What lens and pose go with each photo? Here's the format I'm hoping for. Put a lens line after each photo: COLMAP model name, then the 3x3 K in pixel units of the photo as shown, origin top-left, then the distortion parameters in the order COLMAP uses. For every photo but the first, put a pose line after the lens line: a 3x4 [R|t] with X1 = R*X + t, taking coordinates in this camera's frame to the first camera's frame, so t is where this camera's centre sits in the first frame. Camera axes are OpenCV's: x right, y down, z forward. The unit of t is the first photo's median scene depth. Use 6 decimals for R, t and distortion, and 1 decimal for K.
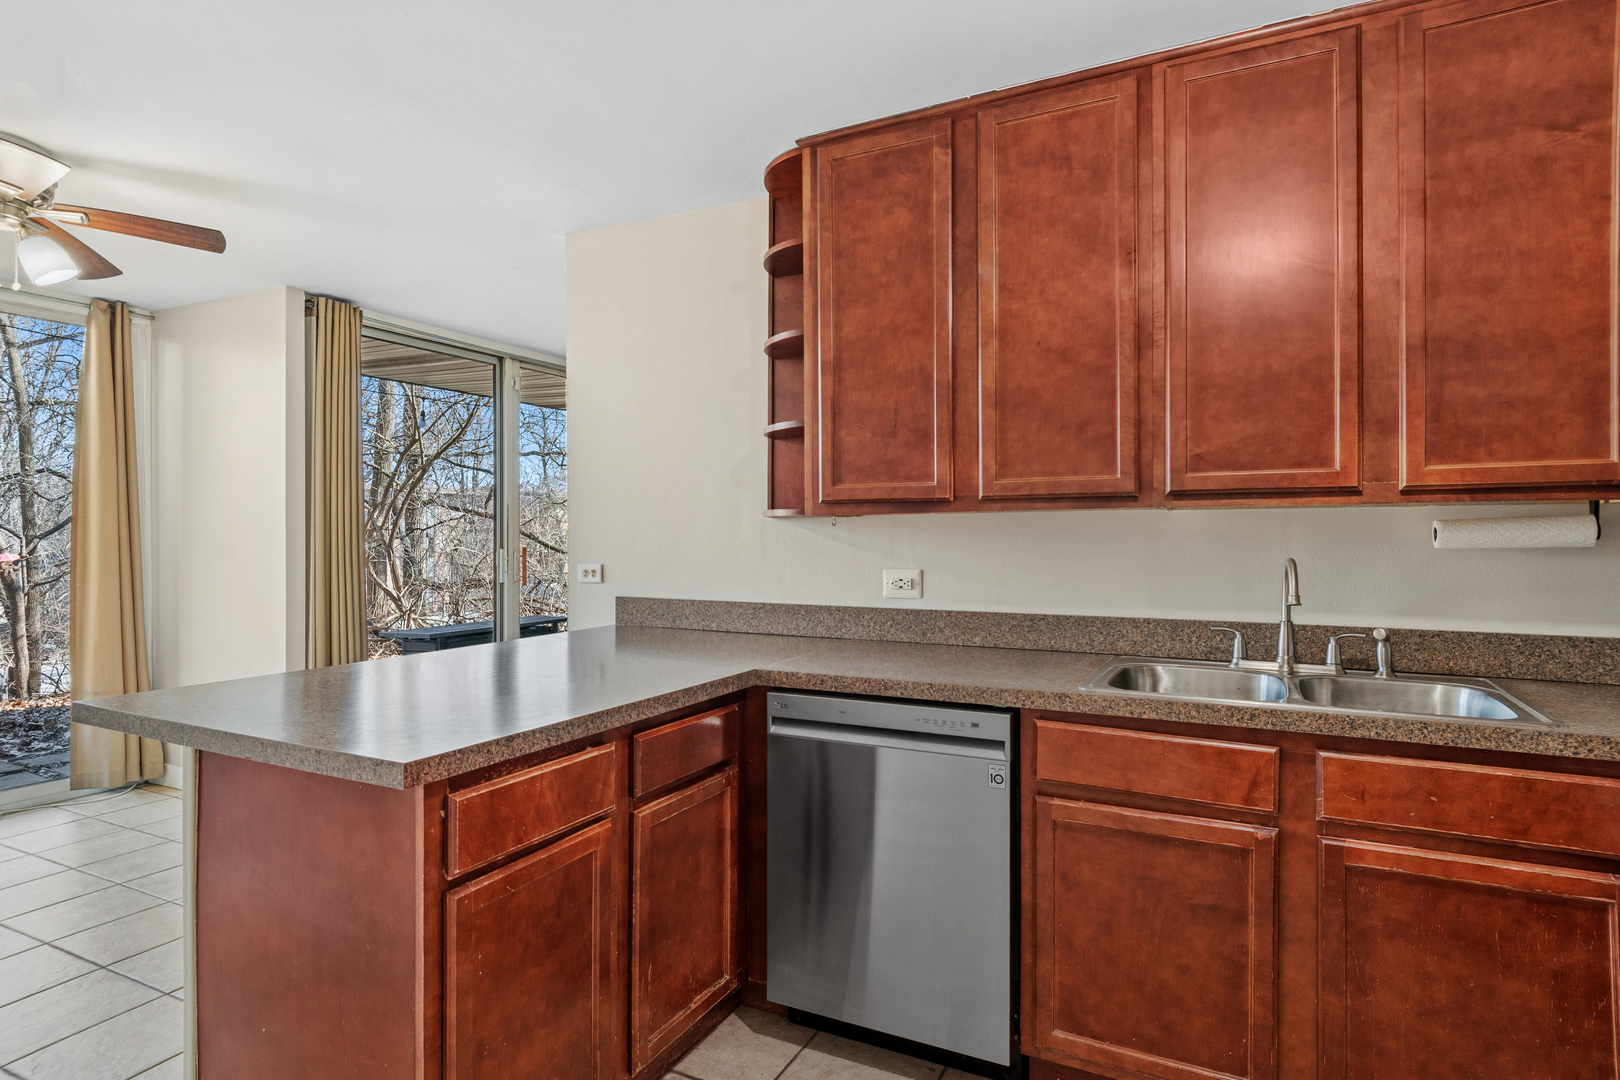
lens RADIAL K [[863.0, 0, 797.5], [0, 863.0, 538.4], [0, 0, 1]] dist [0.013681, -0.004834]
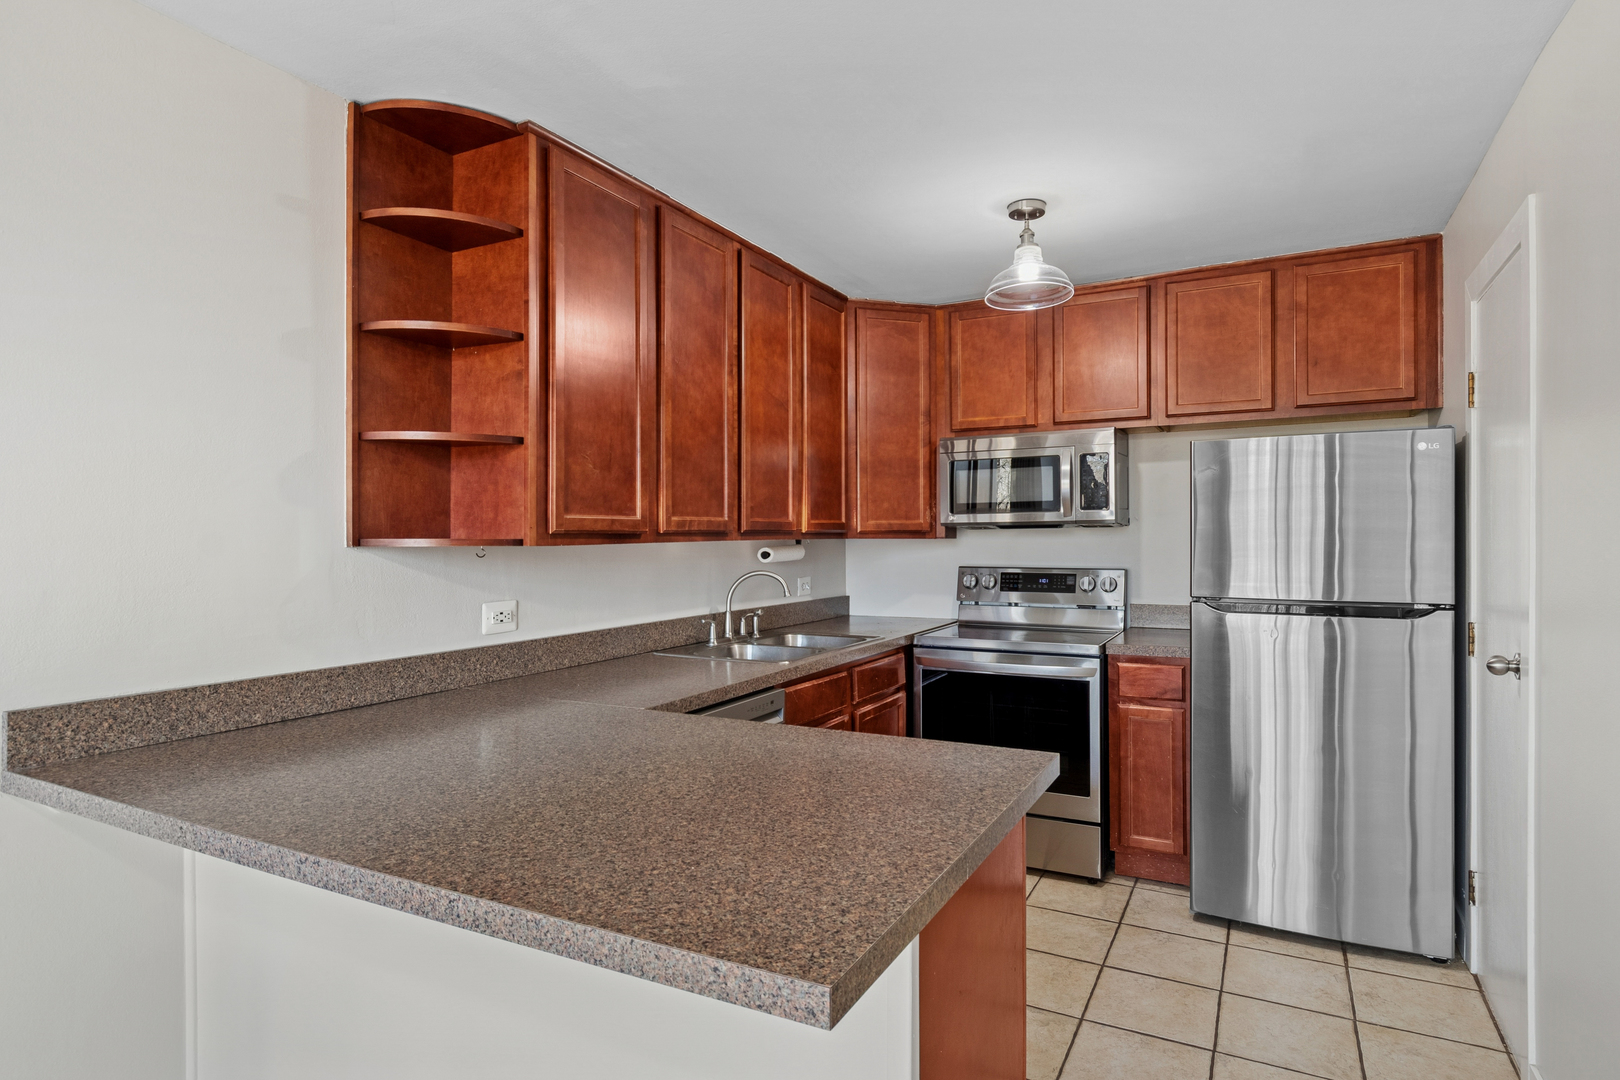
lens RADIAL K [[863.0, 0, 826.8], [0, 863.0, 543.5], [0, 0, 1]] dist [0.013681, -0.004834]
pose [[0.005381, -0.008268, 0.999951, -0.929143], [0.009802, 0.999918, 0.008215, -0.035995], [-0.999937, 0.009758, 0.005461, 0.729938]]
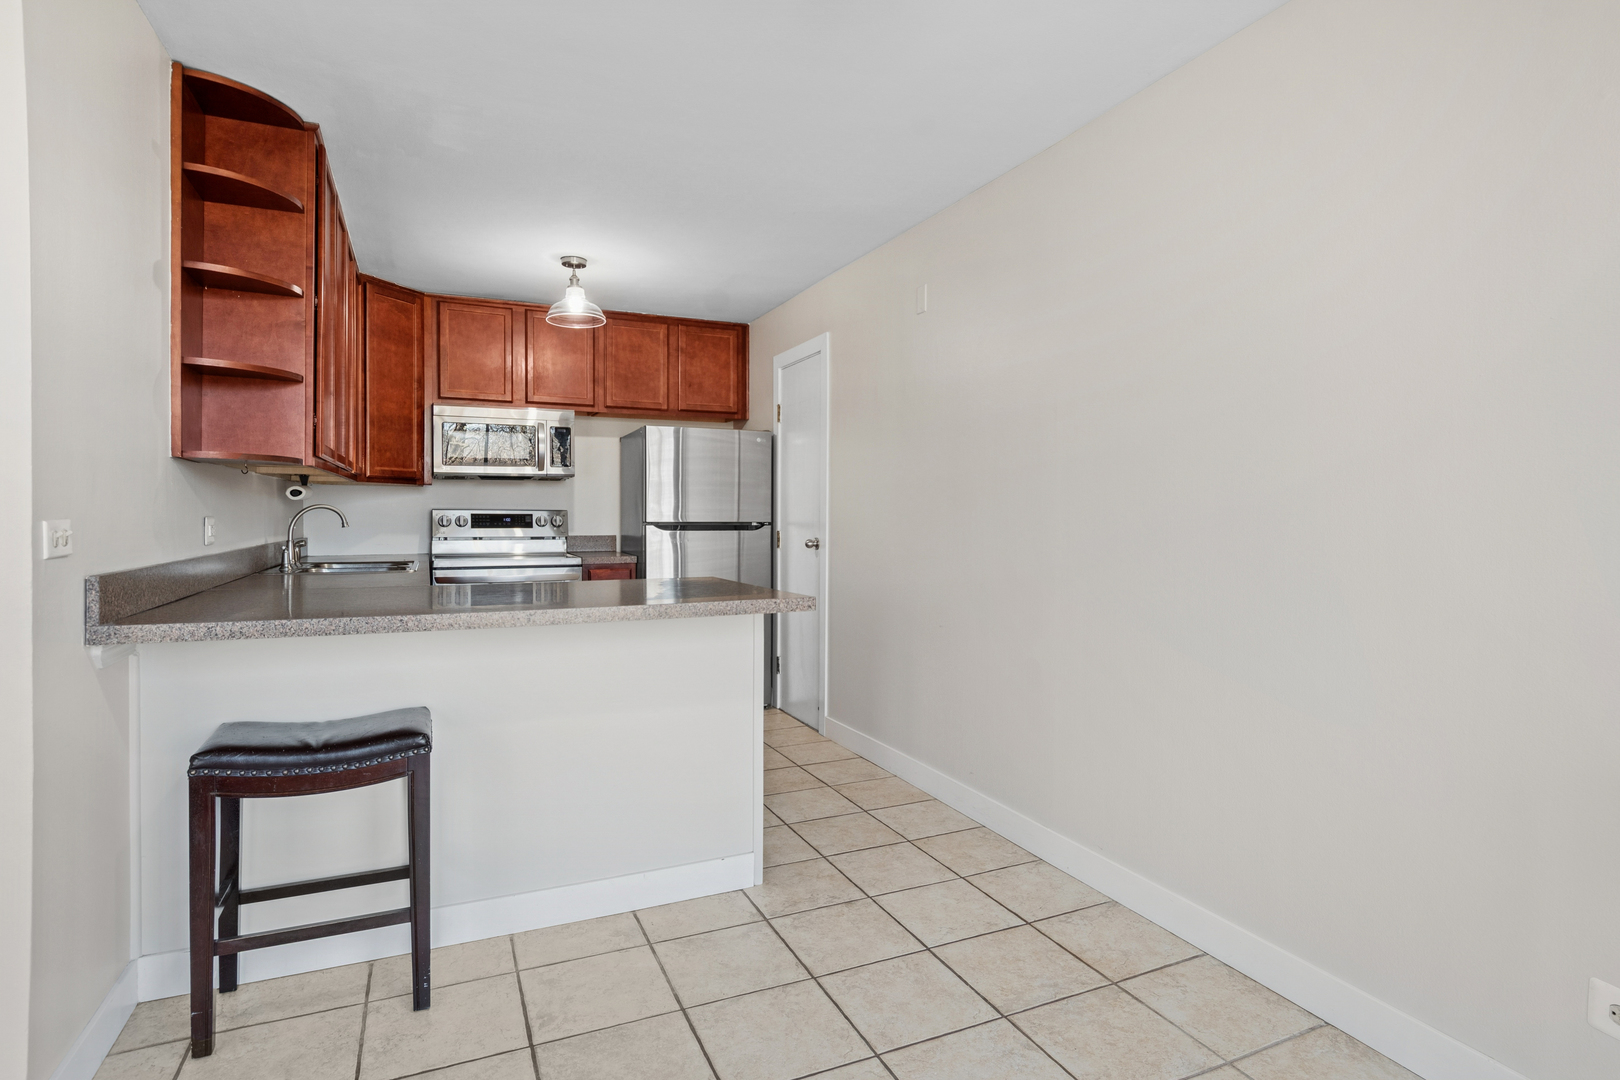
lens RADIAL K [[863.0, 0, 805.0], [0, 863.0, 530.3], [0, 0, 1]] dist [0.013681, -0.004834]
pose [[-0.771569, -0.015598, 0.635955, -1.240599], [-0.002333, 0.999762, 0.021691, 0.029824], [-0.636142, 0.015252, -0.771422, 1.516976]]
